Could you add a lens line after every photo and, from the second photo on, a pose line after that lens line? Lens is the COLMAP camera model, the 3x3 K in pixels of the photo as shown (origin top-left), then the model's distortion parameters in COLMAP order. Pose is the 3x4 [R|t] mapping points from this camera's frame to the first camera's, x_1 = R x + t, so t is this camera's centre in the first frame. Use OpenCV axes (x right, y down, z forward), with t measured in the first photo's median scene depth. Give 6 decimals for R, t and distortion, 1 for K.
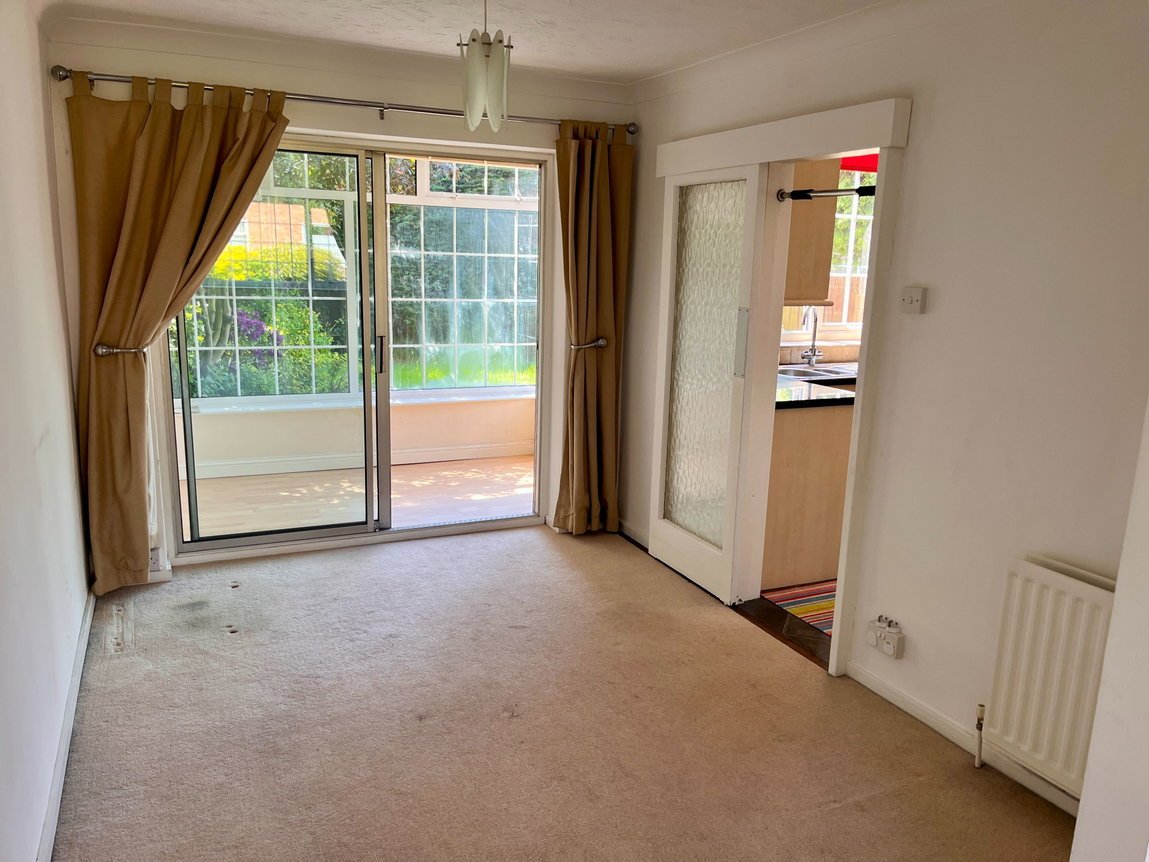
lens RADIAL K [[868.3, 0, 574.5], [0, 868.3, 431.0], [0, 0, 1]] dist [0.050469, -0.067820]
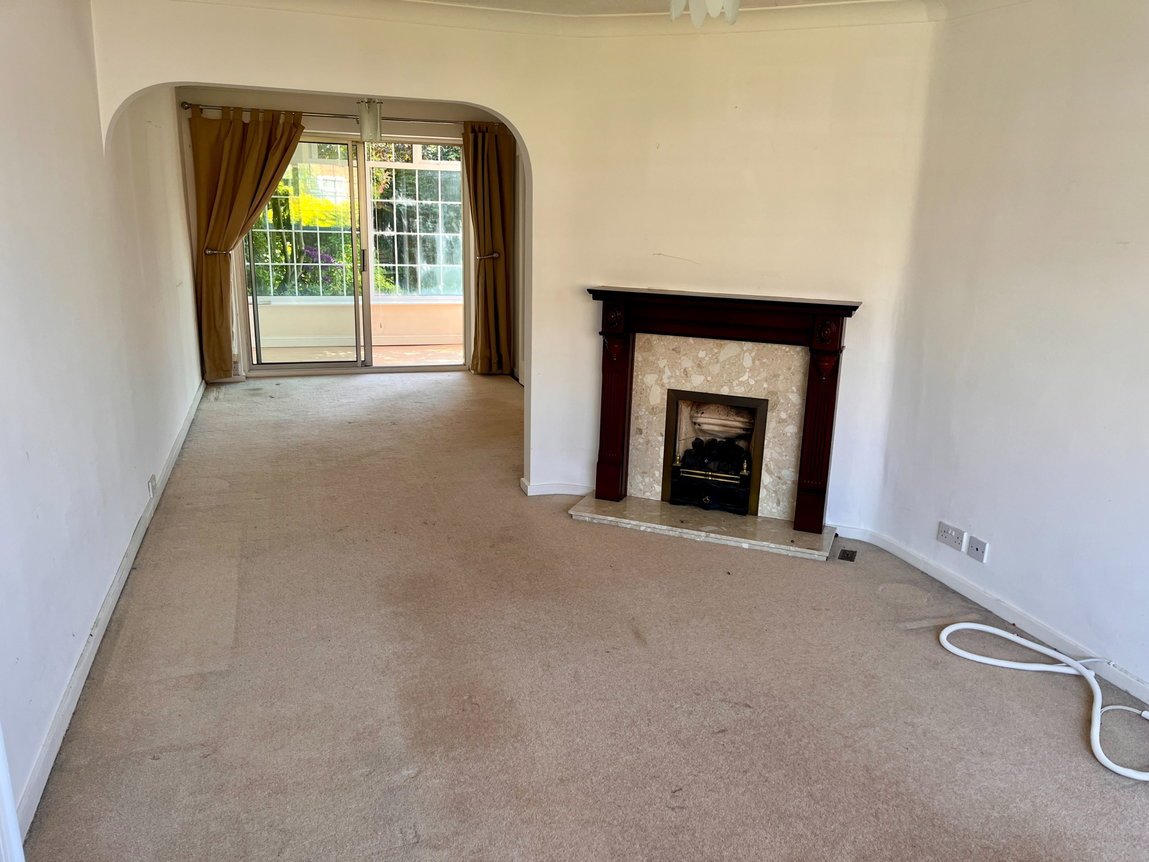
lens RADIAL K [[887.9, 0, 574.5], [0, 887.9, 431.0], [0, 0, 1]] dist [-0.004578, 0.103444]
pose [[0.992615, 0.027280, -0.118199, 0.415690], [-0.021831, 0.998649, 0.047157, 0.159252], [0.119326, -0.044228, 0.991870, -0.715324]]
